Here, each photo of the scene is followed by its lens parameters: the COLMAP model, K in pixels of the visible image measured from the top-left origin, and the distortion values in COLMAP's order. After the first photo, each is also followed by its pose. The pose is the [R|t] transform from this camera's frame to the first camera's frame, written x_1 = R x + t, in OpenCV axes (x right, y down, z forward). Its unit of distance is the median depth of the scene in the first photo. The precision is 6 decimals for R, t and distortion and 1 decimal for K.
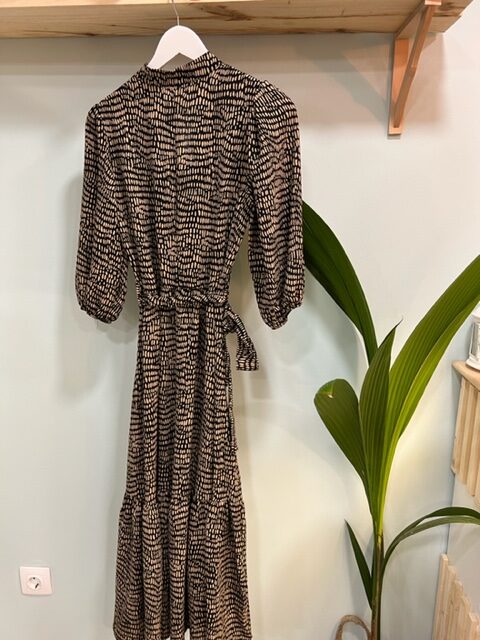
lens RADIAL K [[485.1, 0, 240.2], [0, 485.1, 319.1], [0, 0, 1]] dist [0.041532, -0.055068]
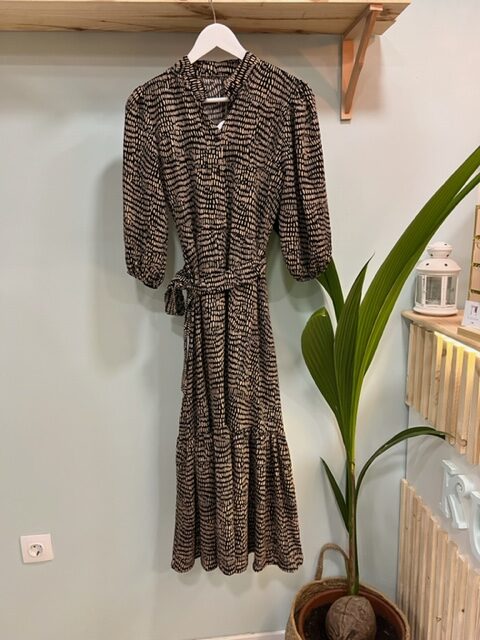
lens RADIAL K [[485.1, 0, 240.7], [0, 485.1, 320.6], [0, 0, 1]] dist [0.041532, -0.055068]
pose [[0.988075, -0.057708, 0.142752, -0.135349], [0.060229, 0.998095, -0.013393, 0.111605], [-0.141707, 0.021831, 0.989668, -0.131810]]
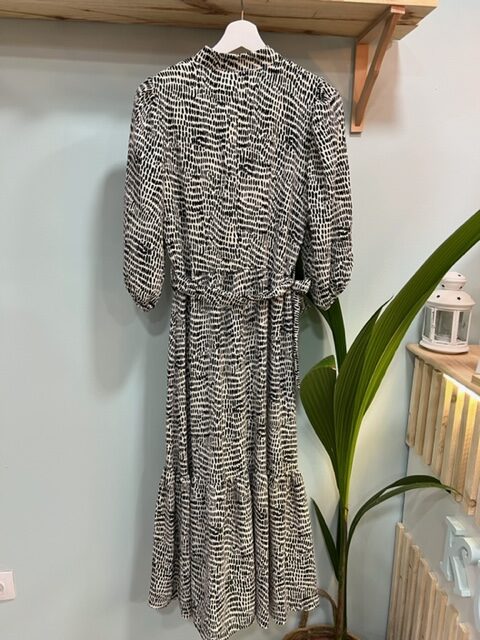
lens RADIAL K [[485.1, 0, 239.5], [0, 485.1, 319.4], [0, 0, 1]] dist [0.041532, -0.055068]
pose [[0.988349, -0.017891, 0.151151, -0.106248], [0.018265, 0.999833, -0.001088, 0.029289], [-0.151106, 0.003836, 0.988510, -0.020889]]
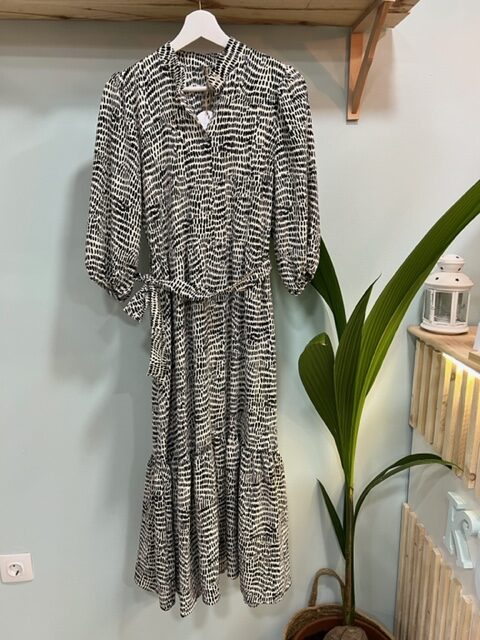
lens RADIAL K [[485.1, 0, 238.7], [0, 485.1, 320.4], [0, 0, 1]] dist [0.041532, -0.055068]
pose [[0.990789, -0.039681, 0.129468, -0.097841], [0.039673, 0.999209, 0.002644, 0.059529], [-0.129471, 0.002516, 0.991580, -0.055973]]
